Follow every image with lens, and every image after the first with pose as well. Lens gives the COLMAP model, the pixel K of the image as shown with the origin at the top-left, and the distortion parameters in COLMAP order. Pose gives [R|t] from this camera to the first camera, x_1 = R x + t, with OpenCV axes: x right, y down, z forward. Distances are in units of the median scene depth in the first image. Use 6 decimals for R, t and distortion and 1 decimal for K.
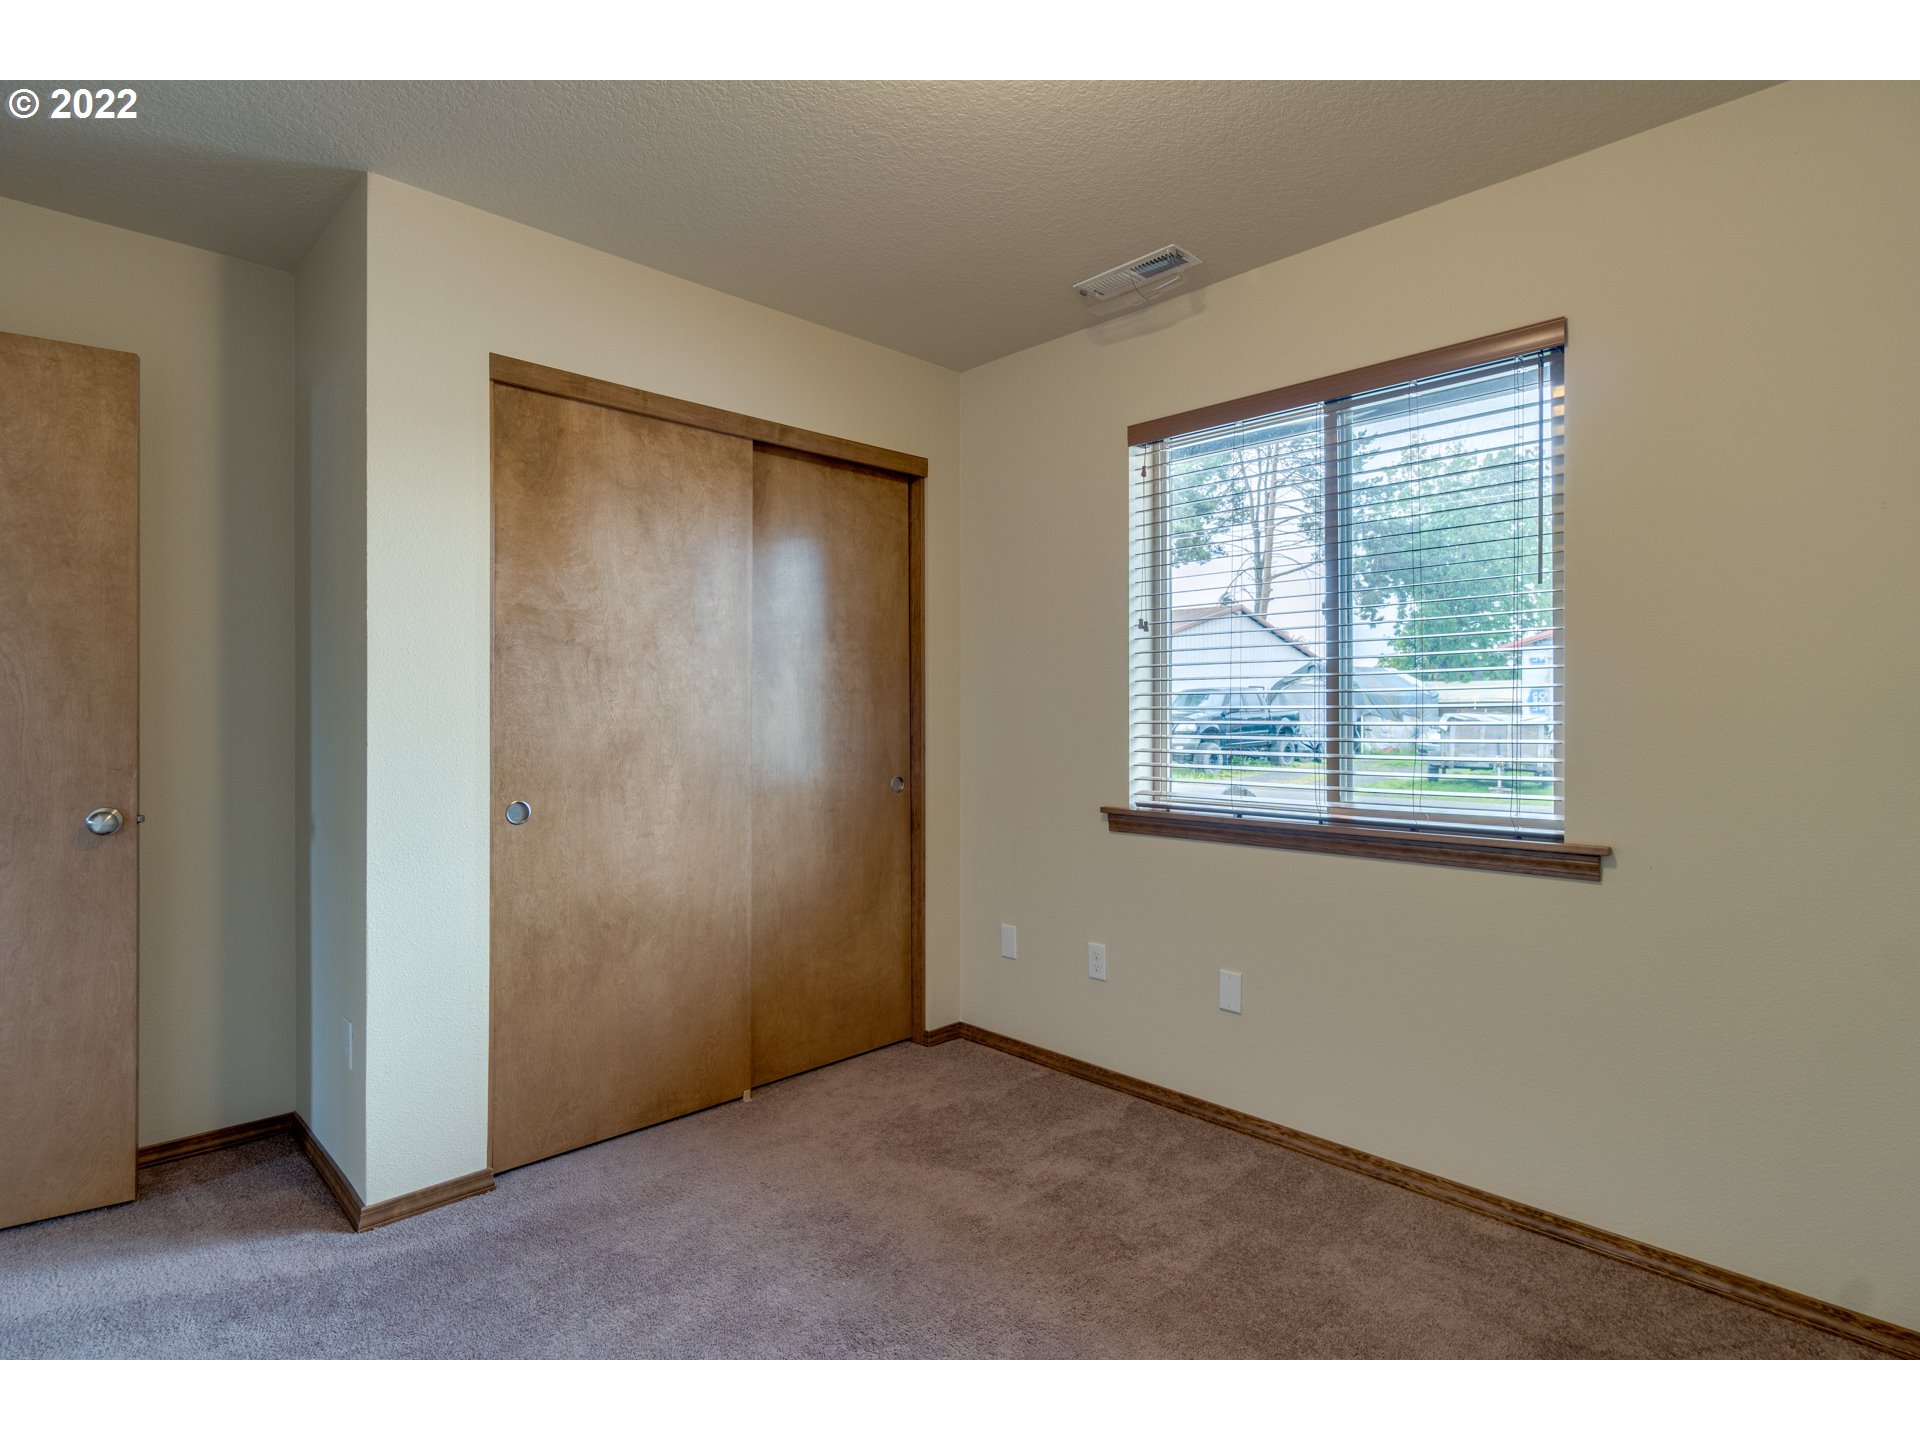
lens RADIAL K [[988.3, 0, 961.1], [0, 988.3, 714.7], [0, 0, 1]] dist [-0.006102, 0.002218]
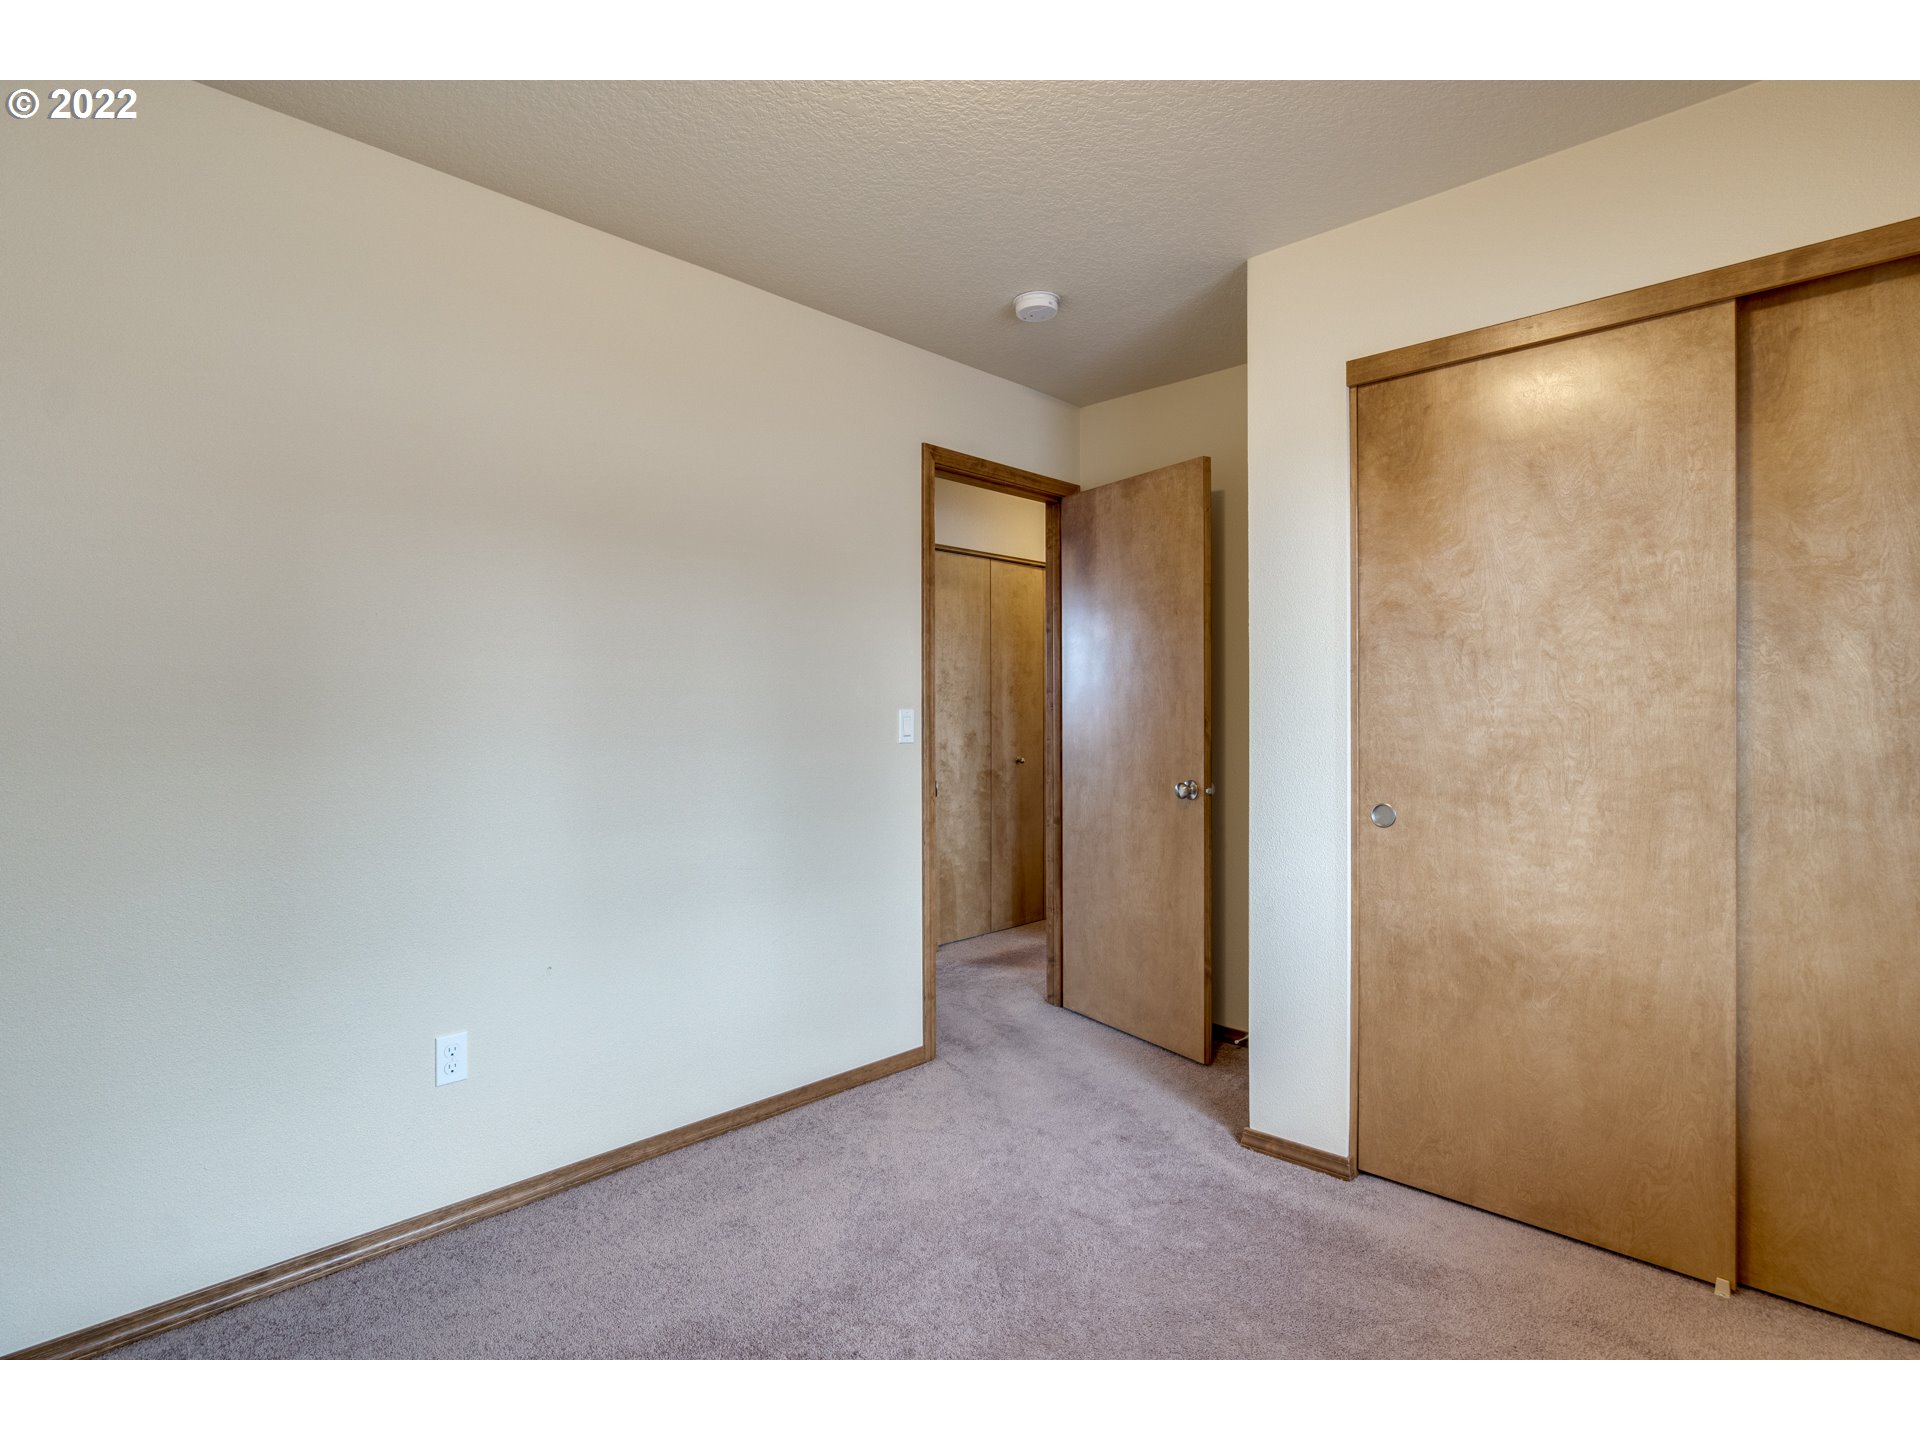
lens RADIAL K [[988.3, 0, 952.6], [0, 988.3, 723.8], [0, 0, 1]] dist [-0.006102, 0.002218]
pose [[0.015859, 0.003573, -0.999868, 0.499338], [-0.006481, 0.999973, 0.003470, 0.007470], [0.999853, 0.006425, 0.015881, 0.531903]]
